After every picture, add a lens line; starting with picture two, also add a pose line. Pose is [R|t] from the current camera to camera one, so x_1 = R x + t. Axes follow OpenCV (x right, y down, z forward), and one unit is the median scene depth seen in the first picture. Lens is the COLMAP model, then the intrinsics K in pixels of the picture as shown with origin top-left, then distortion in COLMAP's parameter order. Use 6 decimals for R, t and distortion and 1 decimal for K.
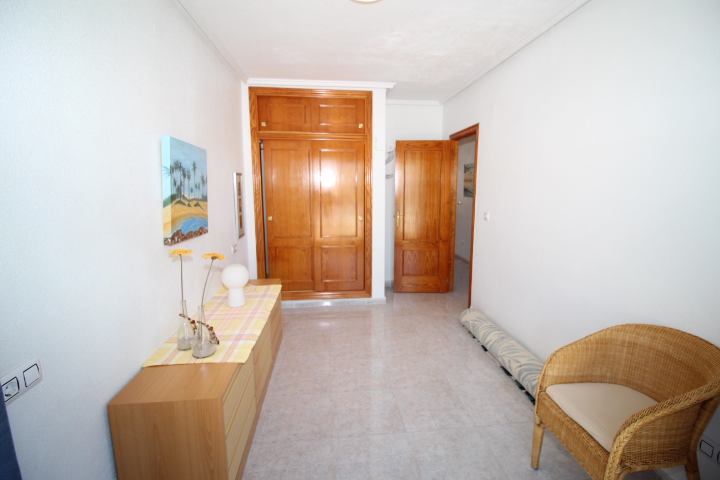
lens RADIAL K [[327.5, 0, 364.0], [0, 327.5, 237.9], [0, 0, 1]] dist [0.002350, 0.000032]
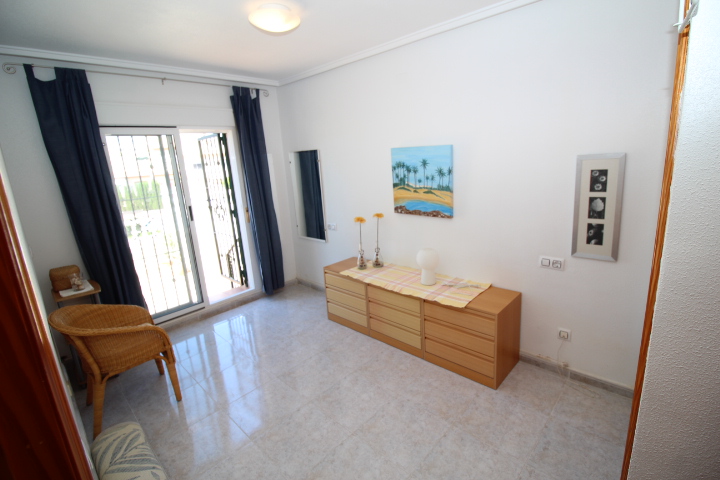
lens RADIAL K [[327.5, 0, 366.7], [0, 327.5, 237.8], [0, 0, 1]] dist [0.002350, 0.000032]
pose [[-0.750814, 0.195432, -0.630939, 0.566235], [-0.046097, 0.937393, 0.345210, -0.399083], [0.658903, 0.288273, -0.694799, 1.946370]]
